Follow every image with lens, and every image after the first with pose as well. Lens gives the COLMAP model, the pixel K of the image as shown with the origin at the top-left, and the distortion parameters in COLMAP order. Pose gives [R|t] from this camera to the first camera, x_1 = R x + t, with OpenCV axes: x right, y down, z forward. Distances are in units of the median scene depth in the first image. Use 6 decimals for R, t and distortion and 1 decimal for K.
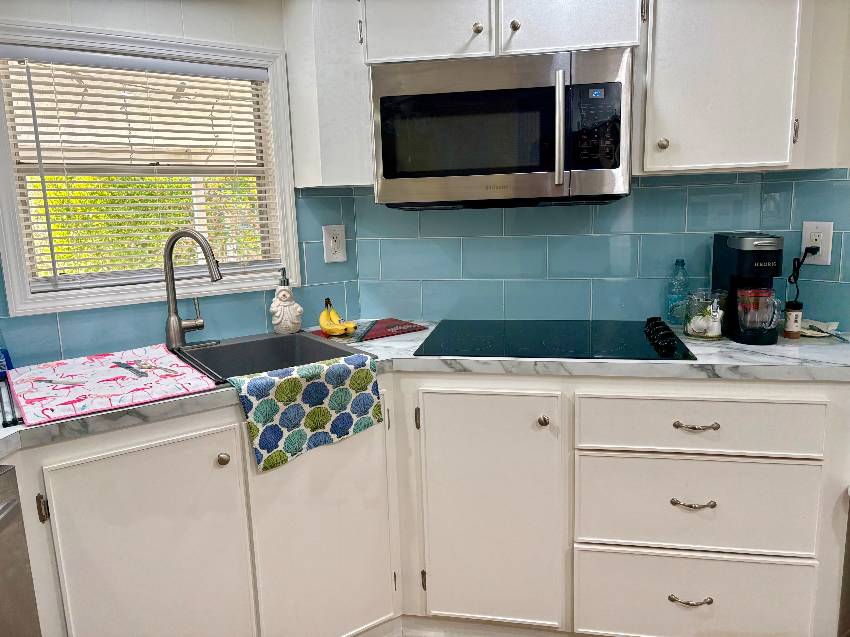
lens RADIAL K [[645.8, 0, 423.5], [0, 645.8, 317.5], [0, 0, 1]] dist [0.039894, -0.038629]
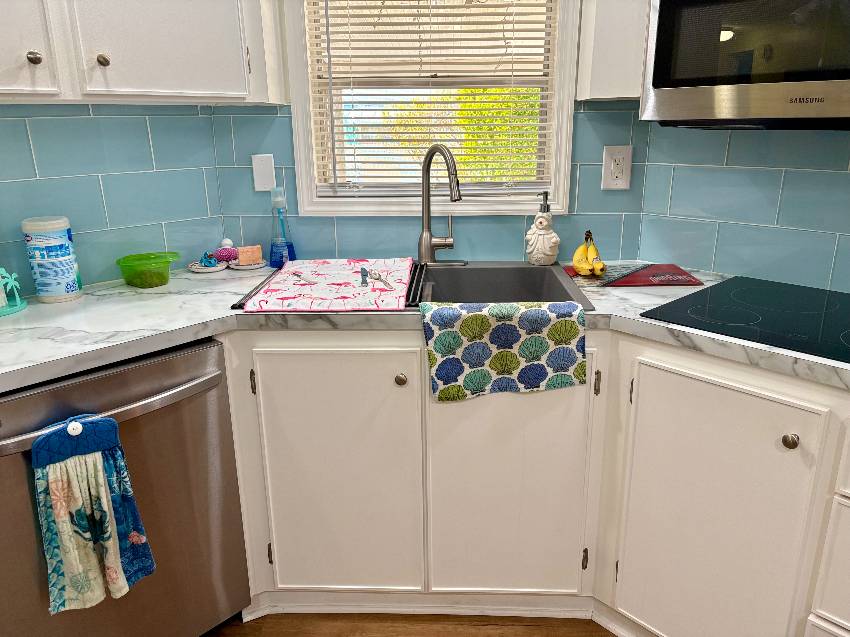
lens RADIAL K [[645.8, 0, 423.9], [0, 645.8, 322.5], [0, 0, 1]] dist [0.039894, -0.038629]
pose [[0.792038, 0.200404, -0.576640, 0.246855], [-0.119241, 0.977173, 0.175823, -0.044570], [0.598713, -0.070500, 0.797855, 0.190257]]
